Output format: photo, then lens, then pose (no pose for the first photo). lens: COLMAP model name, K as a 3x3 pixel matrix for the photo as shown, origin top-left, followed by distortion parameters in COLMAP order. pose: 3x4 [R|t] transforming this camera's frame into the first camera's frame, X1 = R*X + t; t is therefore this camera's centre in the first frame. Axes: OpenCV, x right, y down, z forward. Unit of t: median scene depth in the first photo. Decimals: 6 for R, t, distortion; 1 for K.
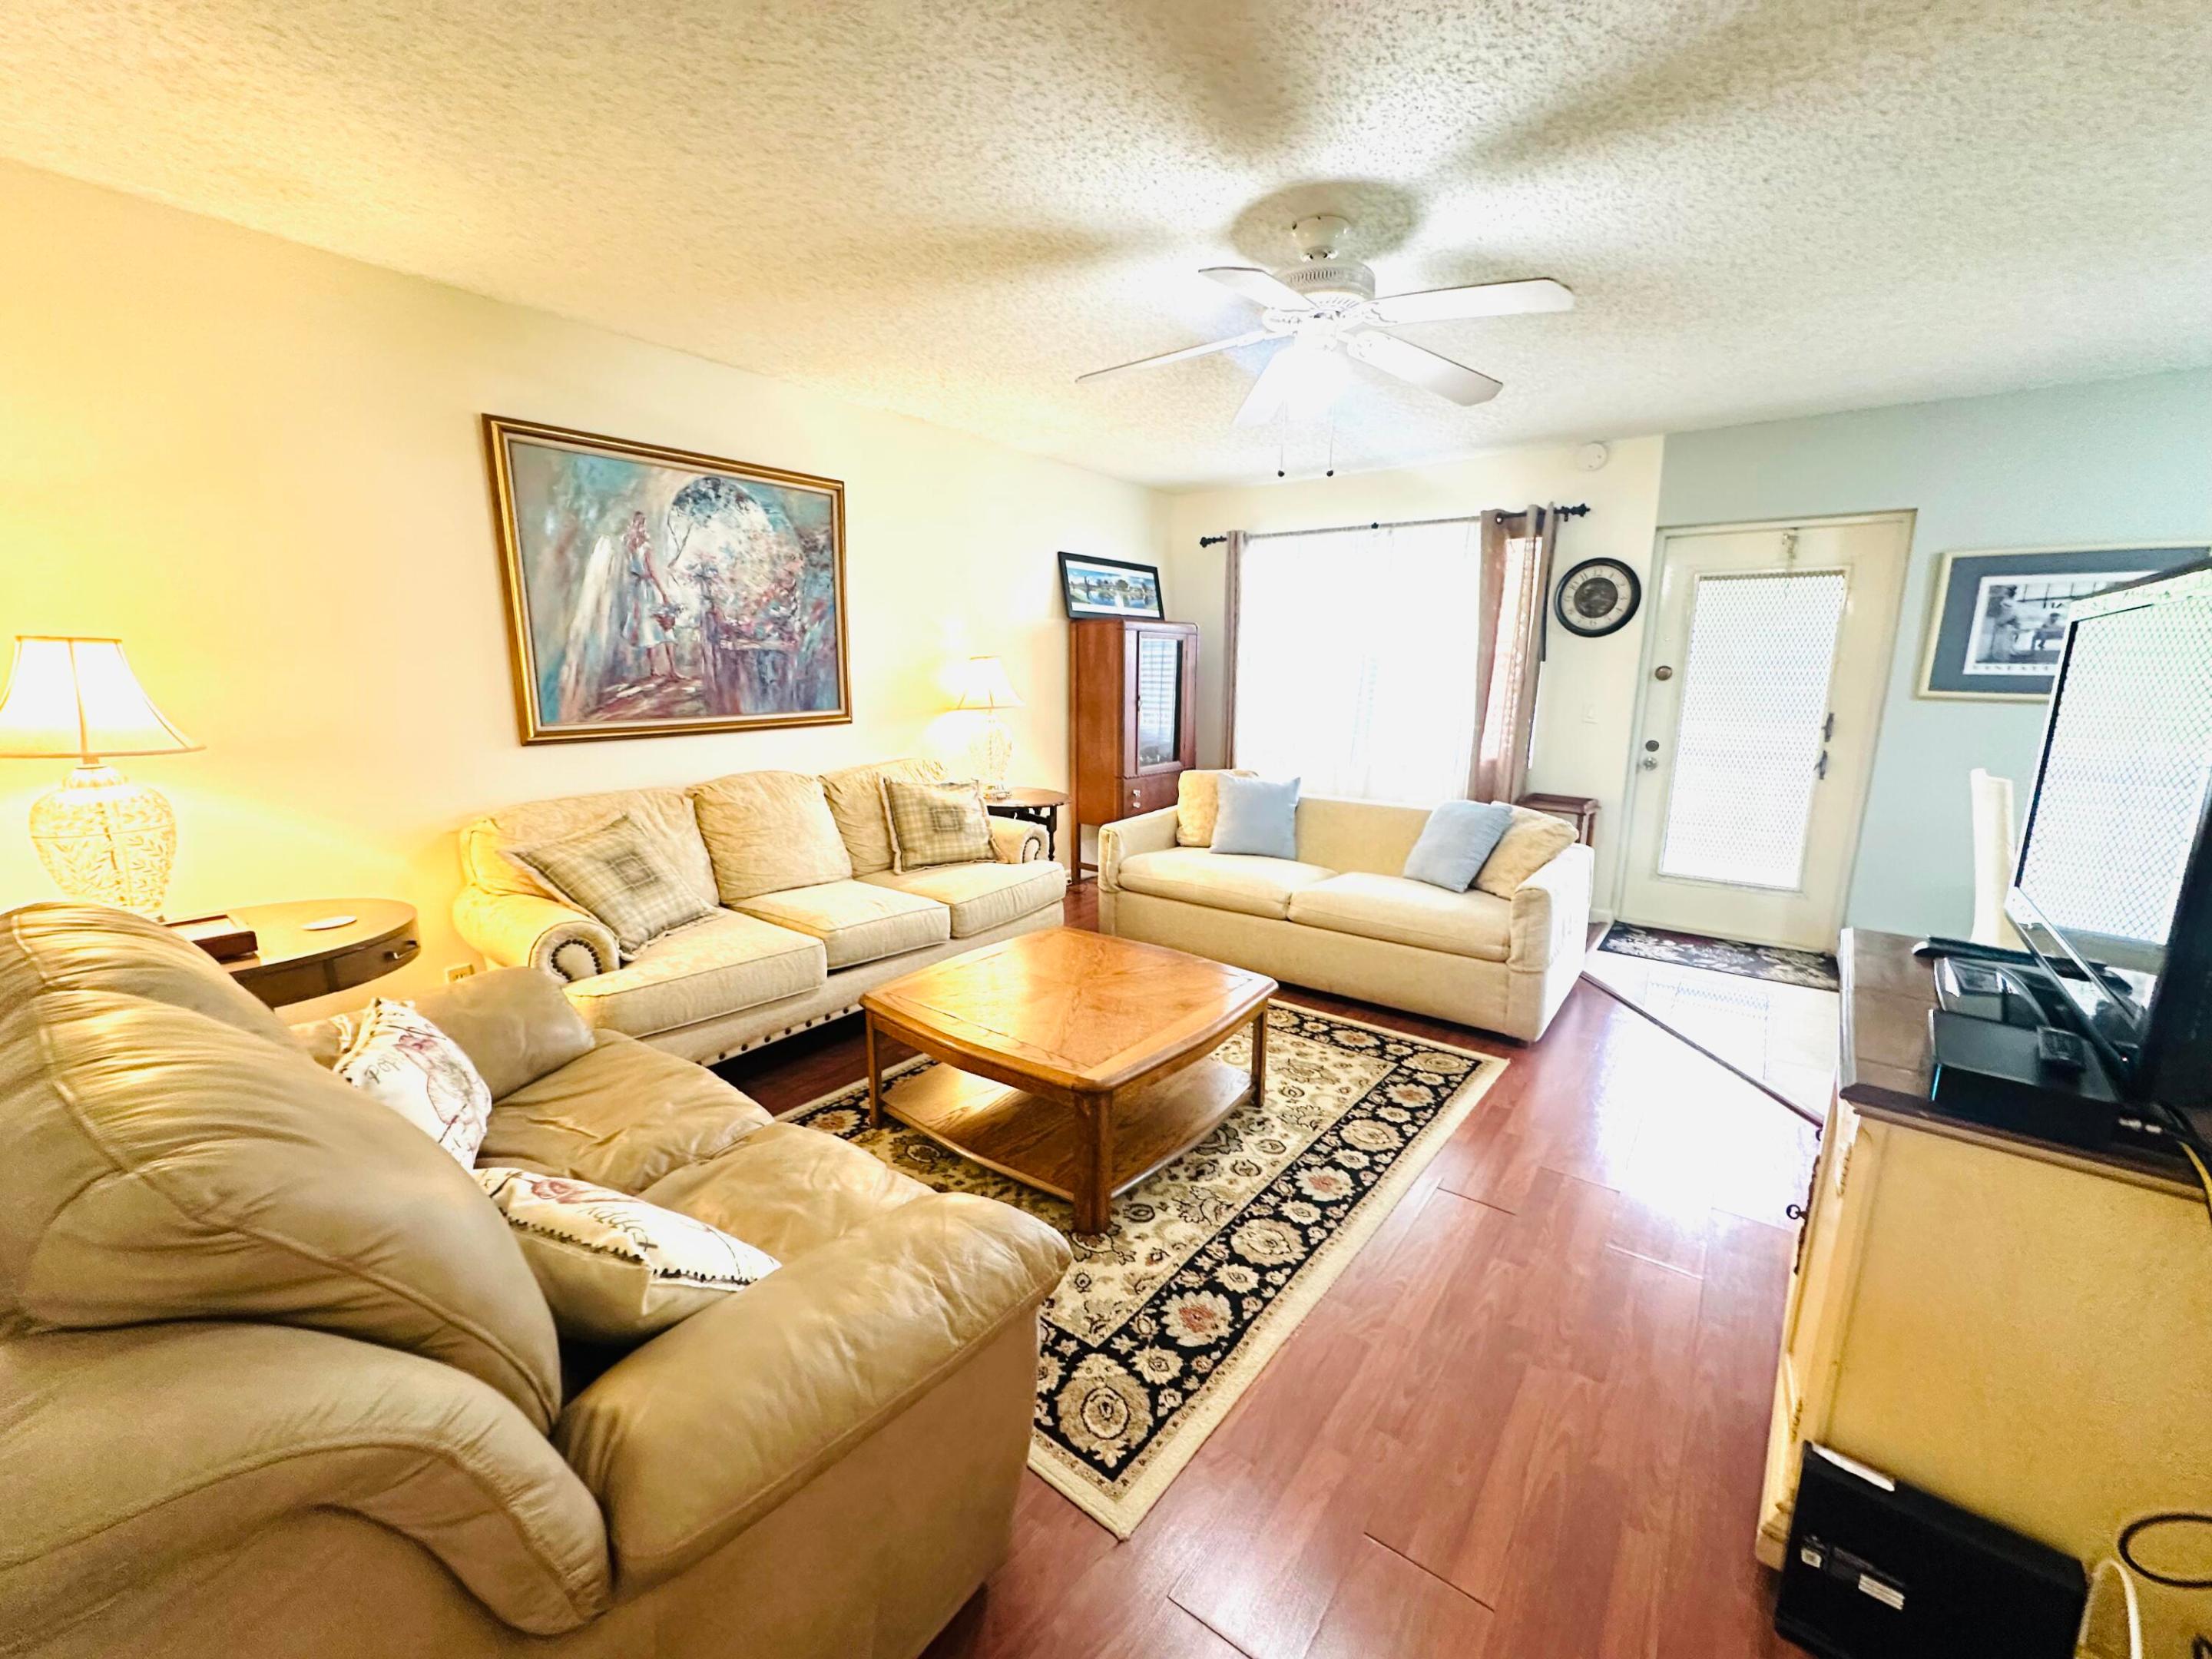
lens RADIAL K [[883.4, 0, 1105.3], [0, 883.4, 828.7], [0, 0, 1]] dist [-0.000813, -0.000006]
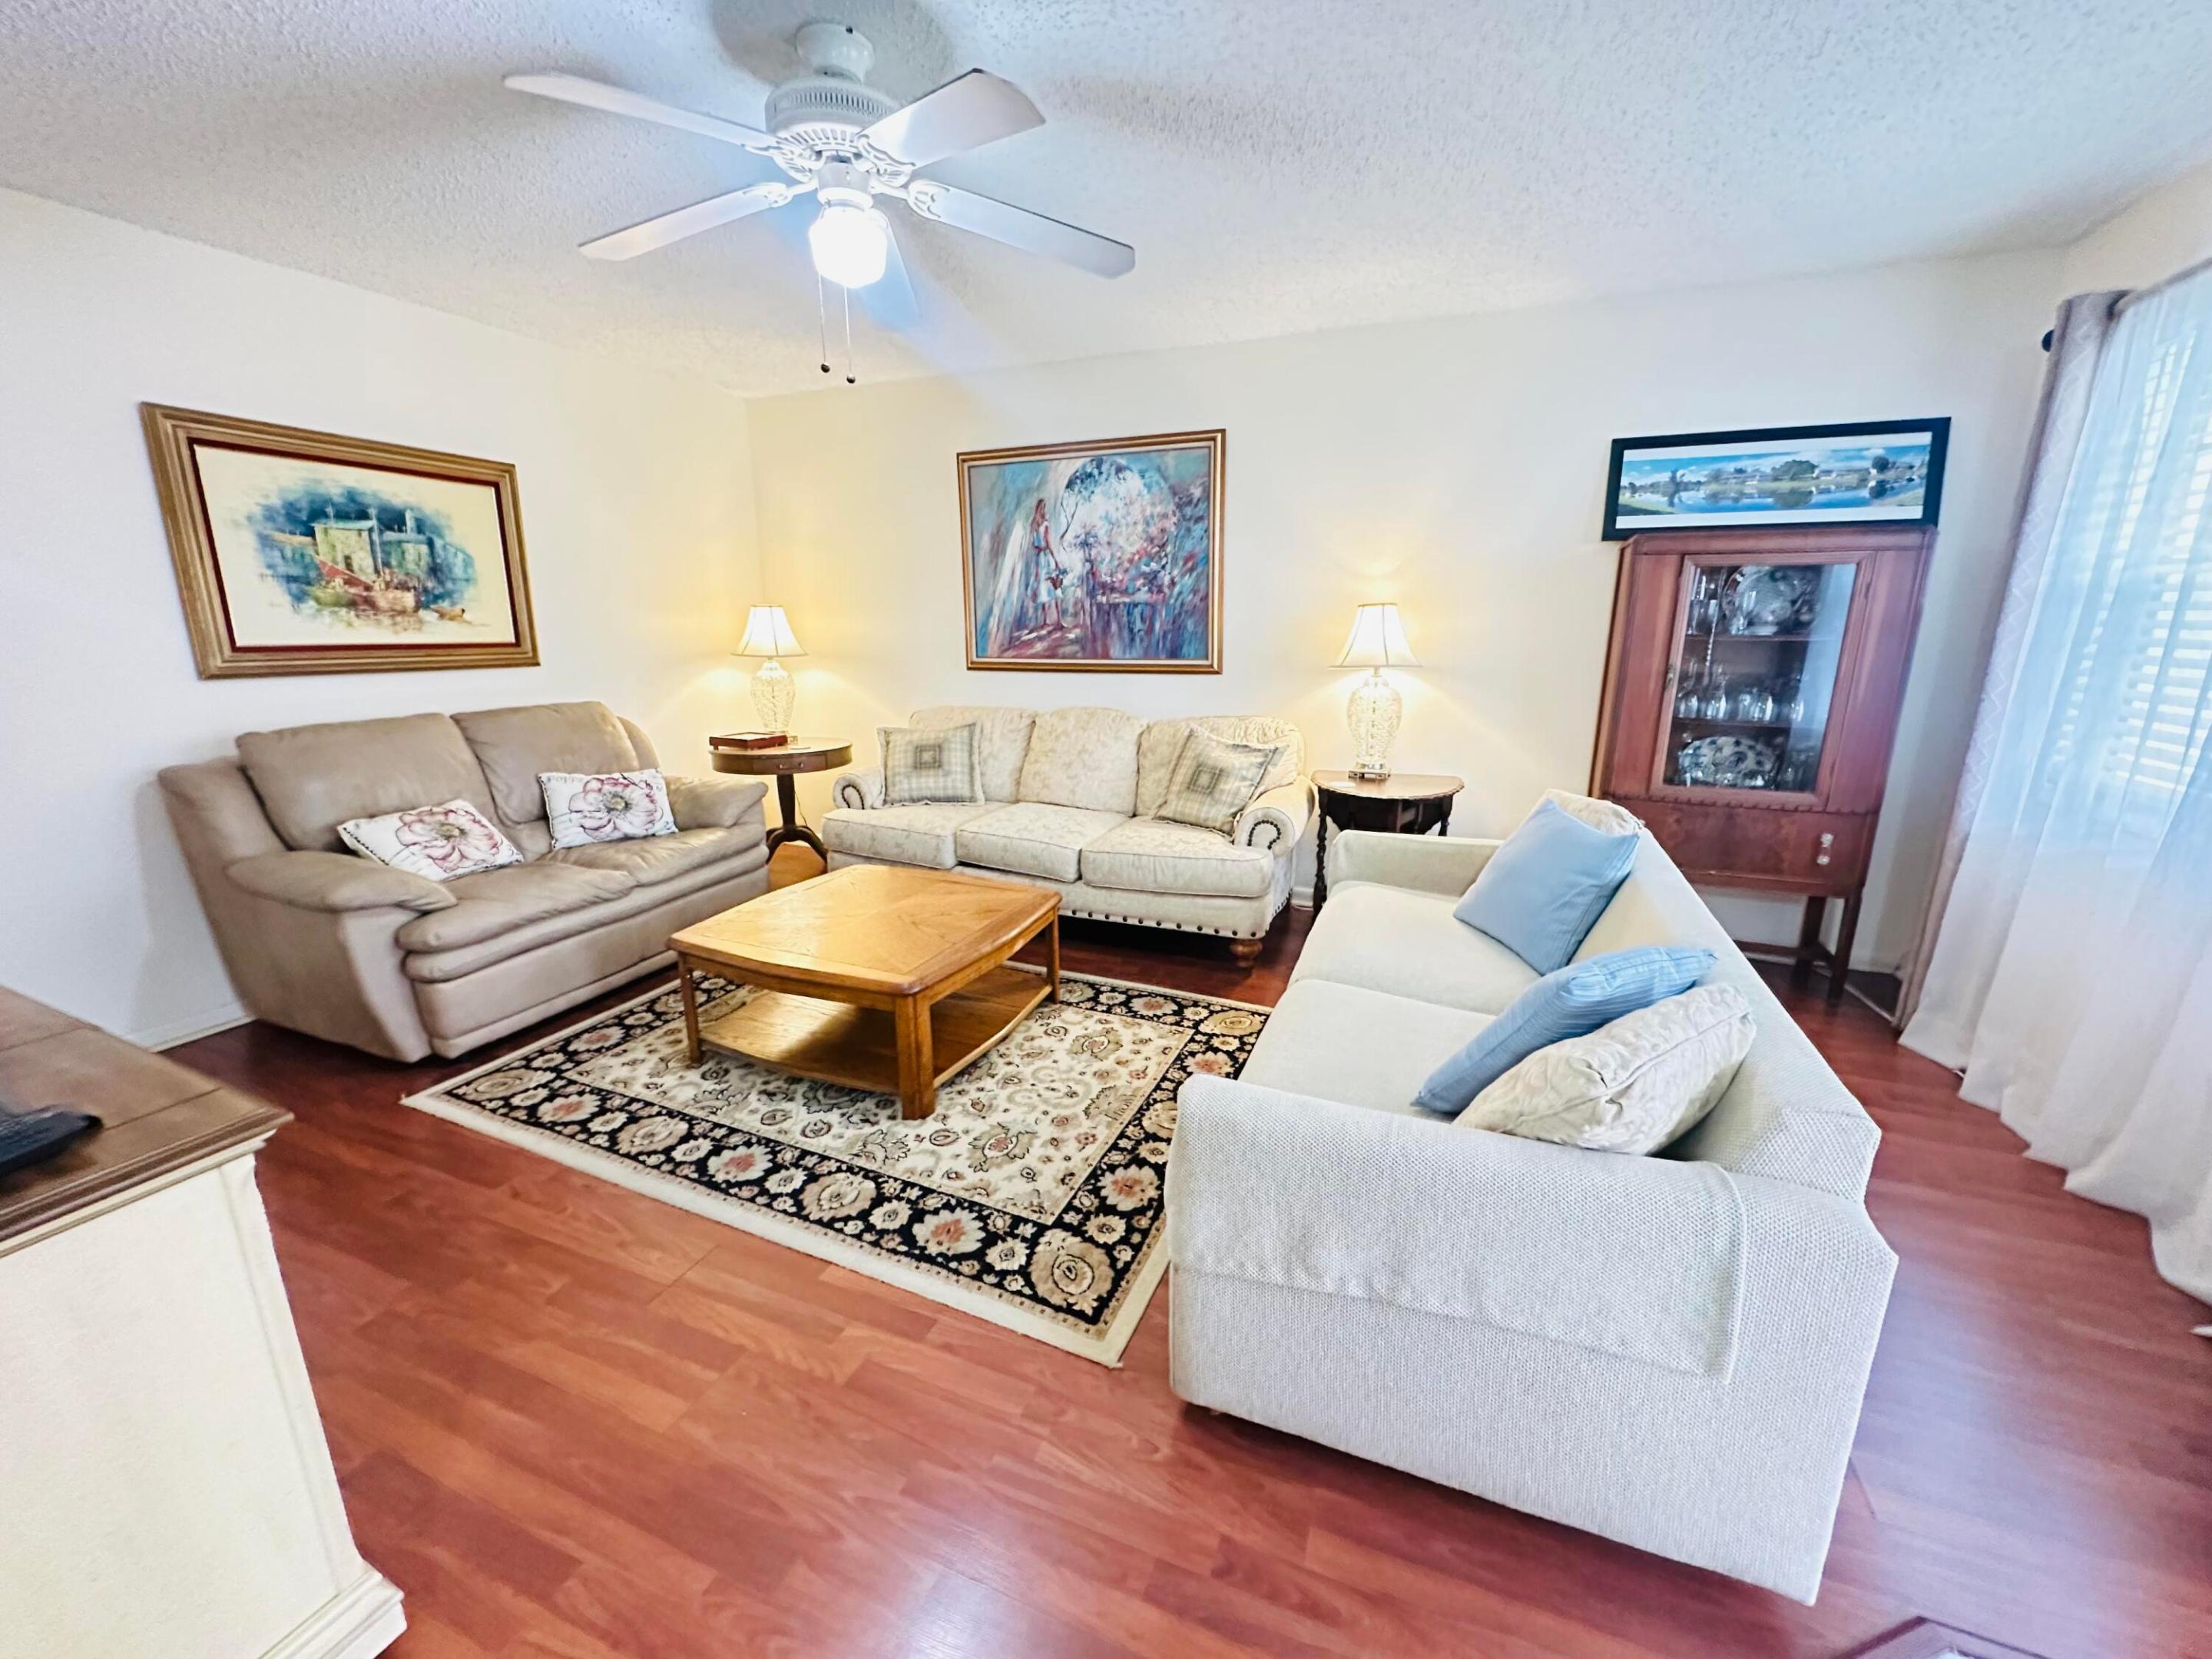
lens RADIAL K [[883.4, 0, 1104.4], [0, 883.4, 831.6], [0, 0, 1]] dist [-0.000813, -0.000006]
pose [[0.250192, 0.223416, -0.942066, 0.779082], [-0.175447, 0.967365, 0.182821, -0.124450], [0.952167, 0.119542, 0.281225, 0.713579]]
